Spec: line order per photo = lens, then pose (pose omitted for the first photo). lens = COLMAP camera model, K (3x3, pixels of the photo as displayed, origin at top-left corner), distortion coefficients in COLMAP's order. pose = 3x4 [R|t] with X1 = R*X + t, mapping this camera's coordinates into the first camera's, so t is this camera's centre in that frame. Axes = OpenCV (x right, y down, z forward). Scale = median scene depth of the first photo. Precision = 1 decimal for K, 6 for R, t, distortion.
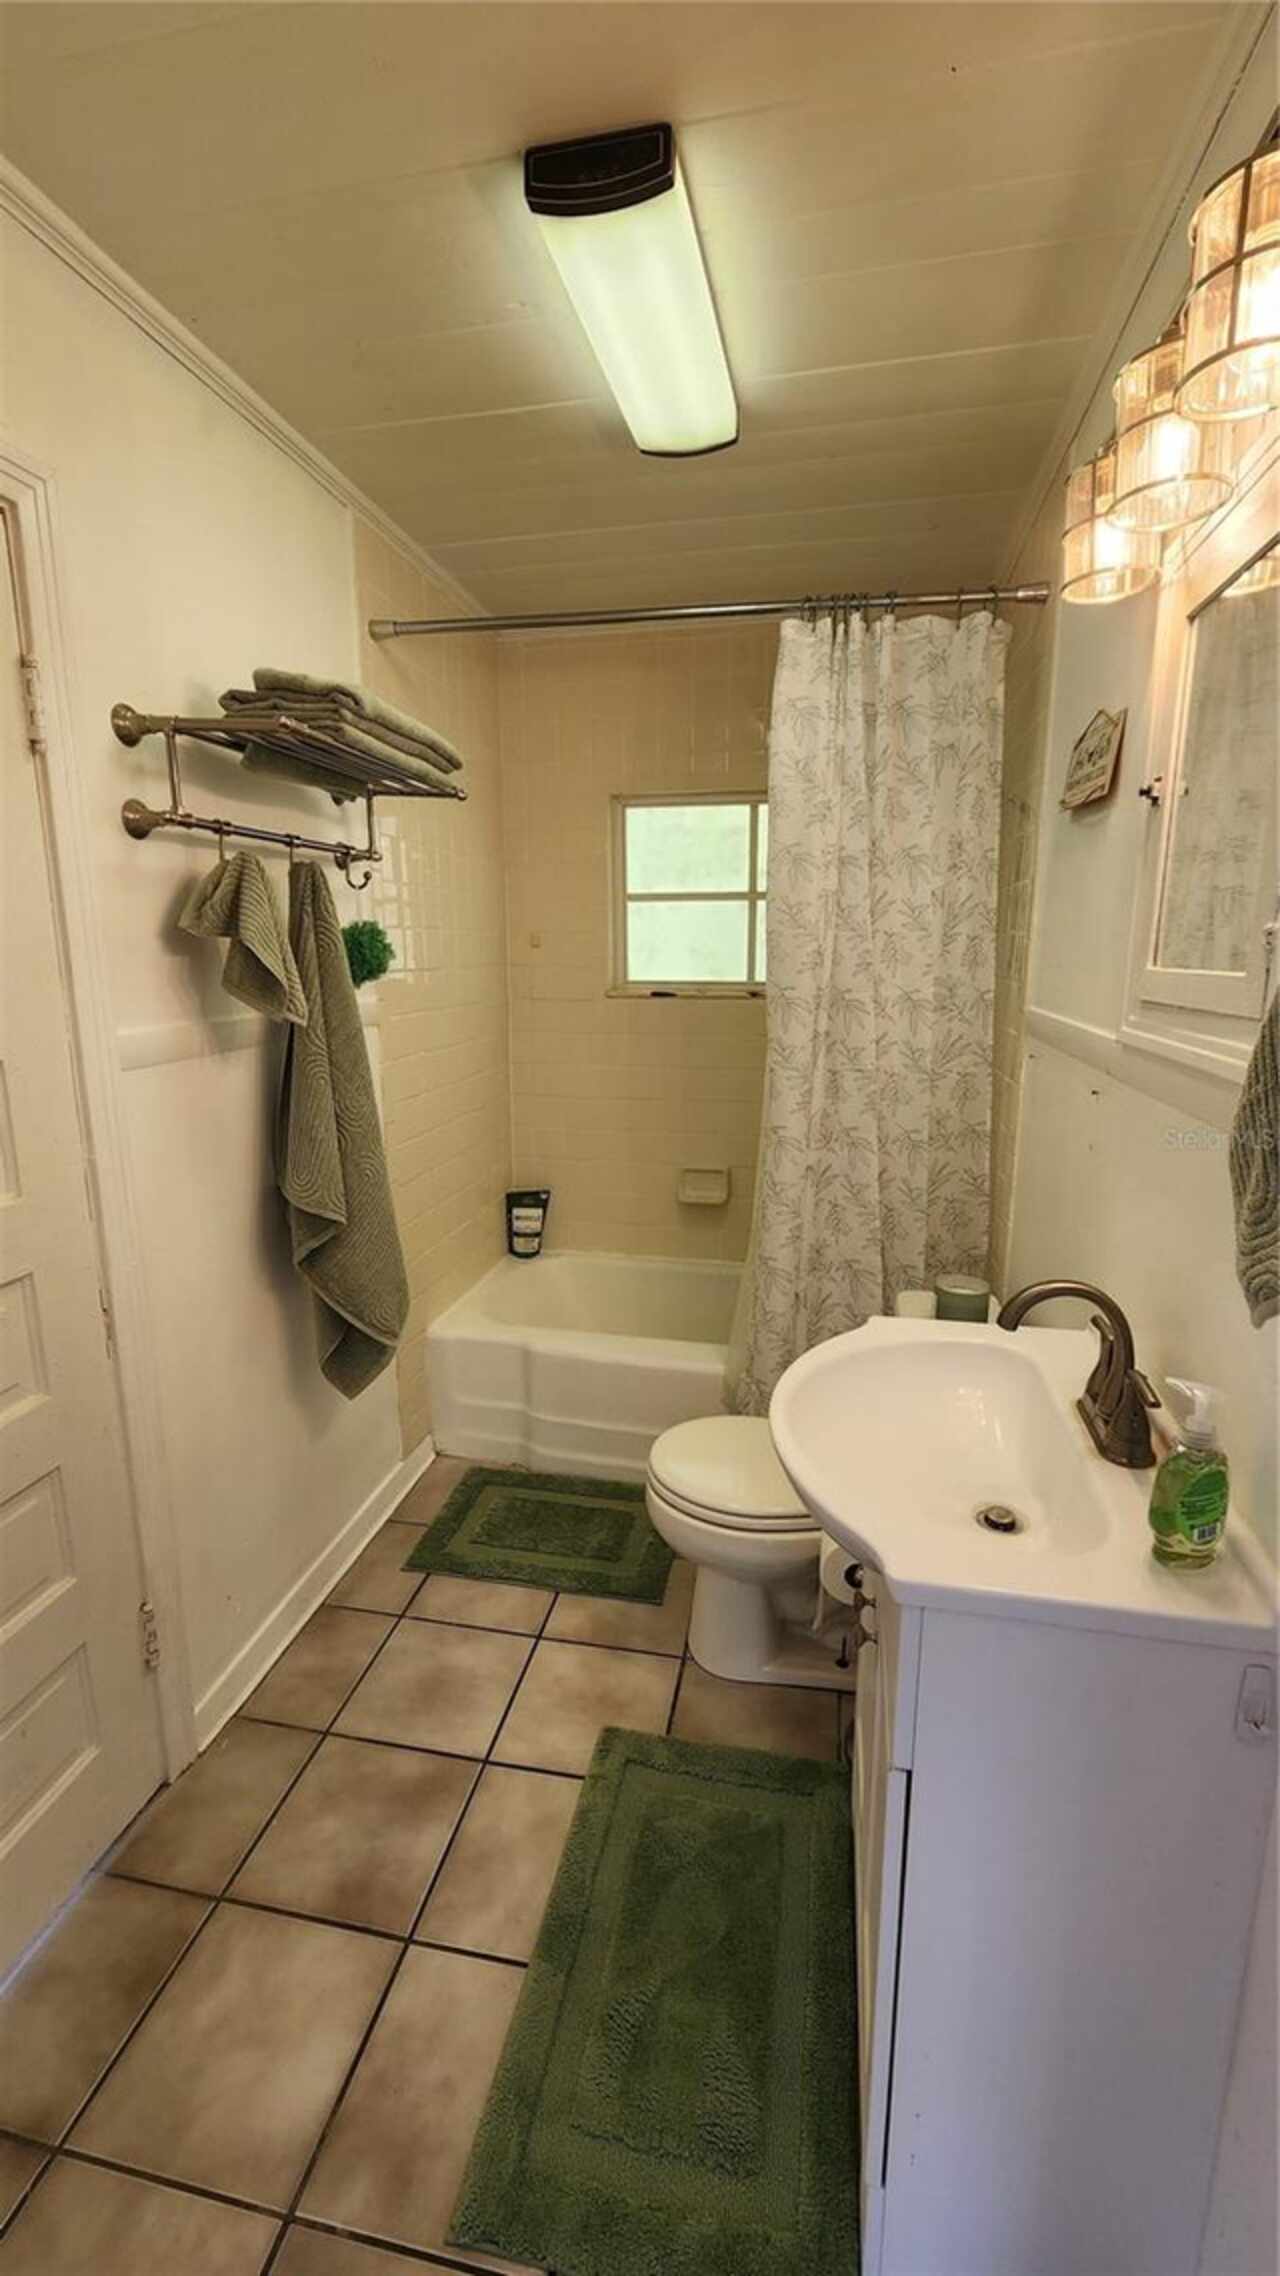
lens RADIAL K [[942.8, 0, 640.0], [0, 942.8, 1138.0], [0, 0, 1]] dist [0.001258, 0.000115]
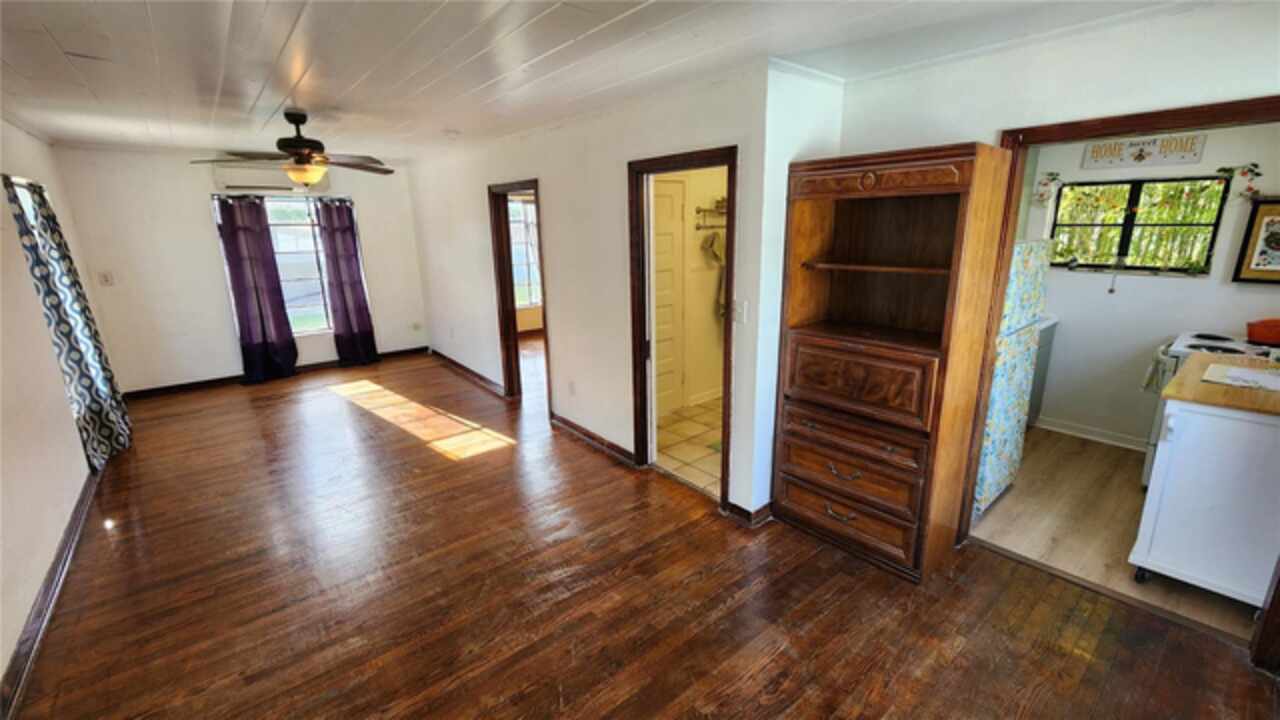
lens RADIAL K [[530.2, 0, 640.0], [0, 530.2, 360.0], [0, 0, 1]] dist [0.001258, 0.000115]
pose [[0.786790, 0.140949, -0.600912, 1.127276], [-0.104141, 0.989934, 0.095843, 0.164422], [0.608372, -0.012829, 0.793548, -1.611032]]
